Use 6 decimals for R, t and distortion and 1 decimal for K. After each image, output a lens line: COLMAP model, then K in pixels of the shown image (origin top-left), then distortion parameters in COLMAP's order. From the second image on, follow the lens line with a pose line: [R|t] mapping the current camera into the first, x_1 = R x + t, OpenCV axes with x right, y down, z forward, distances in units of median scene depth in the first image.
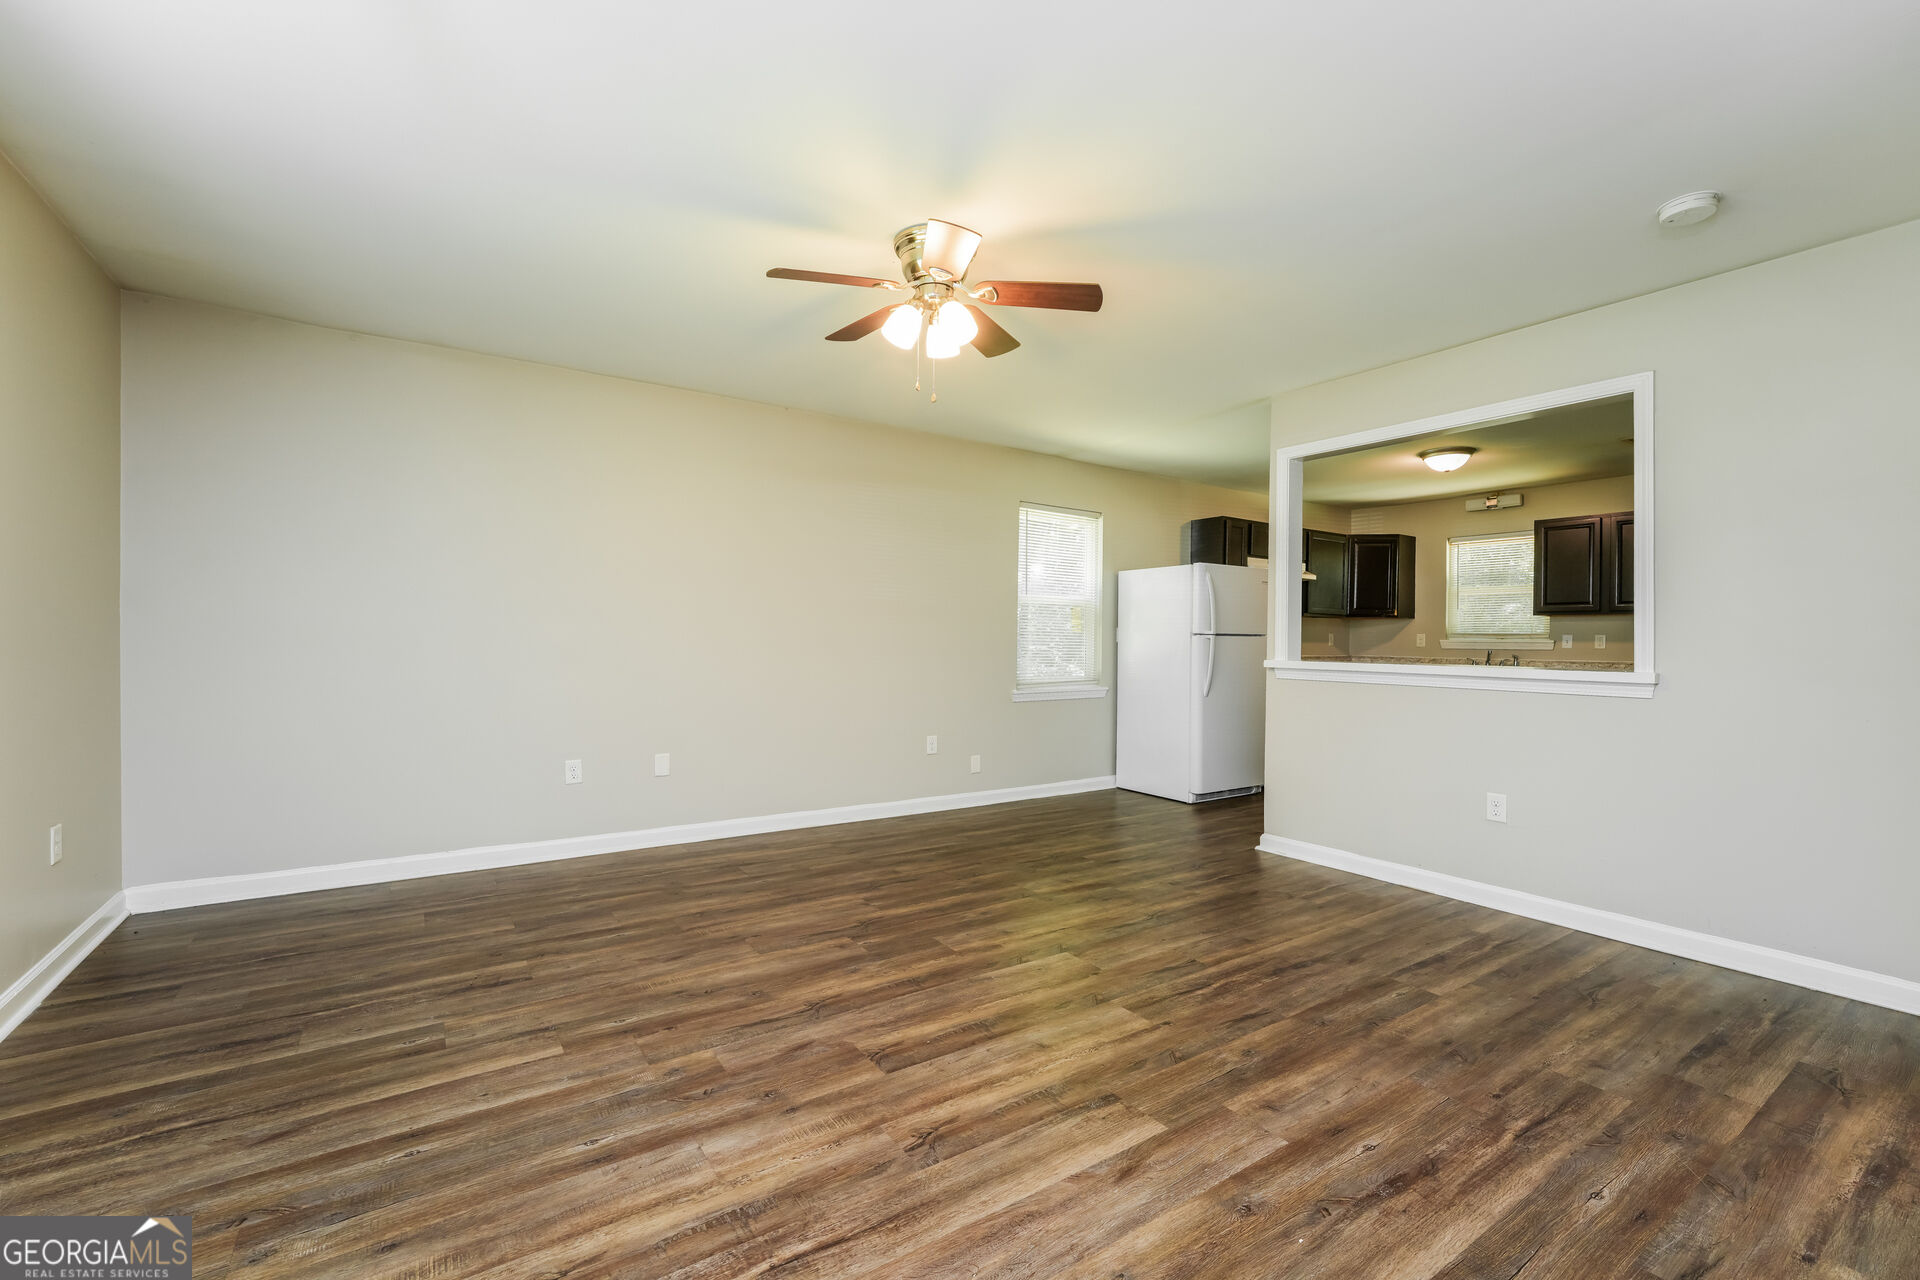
lens RADIAL K [[800.9, 0, 961.7], [0, 800.9, 635.9], [0, 0, 1]] dist [0.000038, 0.000100]
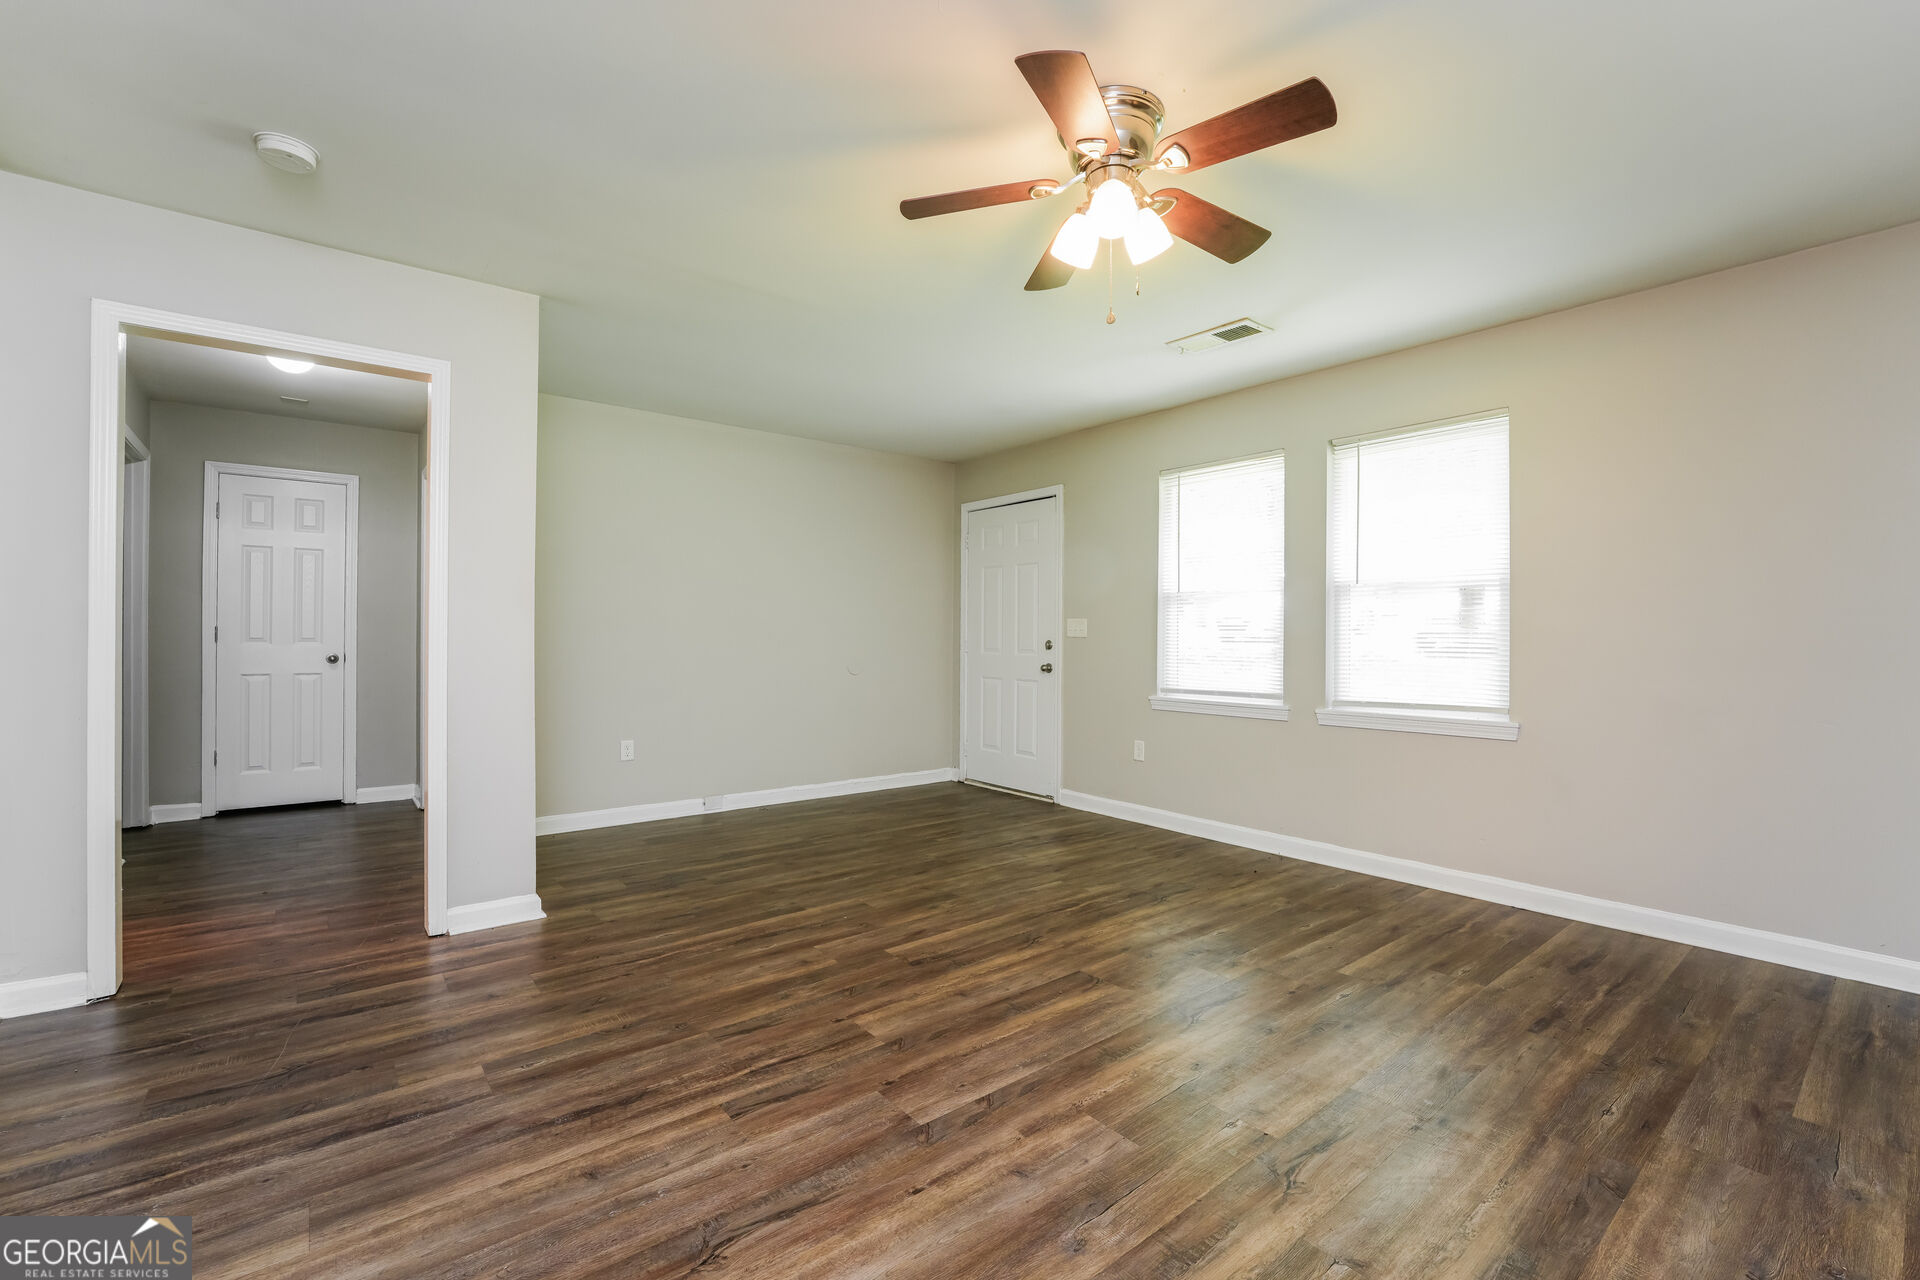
lens RADIAL K [[800.9, 0, 964.1], [0, 800.9, 640.7], [0, 0, 1]] dist [0.000038, 0.000100]
pose [[-0.996025, -0.016028, -0.087616, 0.198473], [-0.016264, 0.999866, 0.001972, 0.000383], [0.087572, 0.003389, -0.996152, 2.059408]]
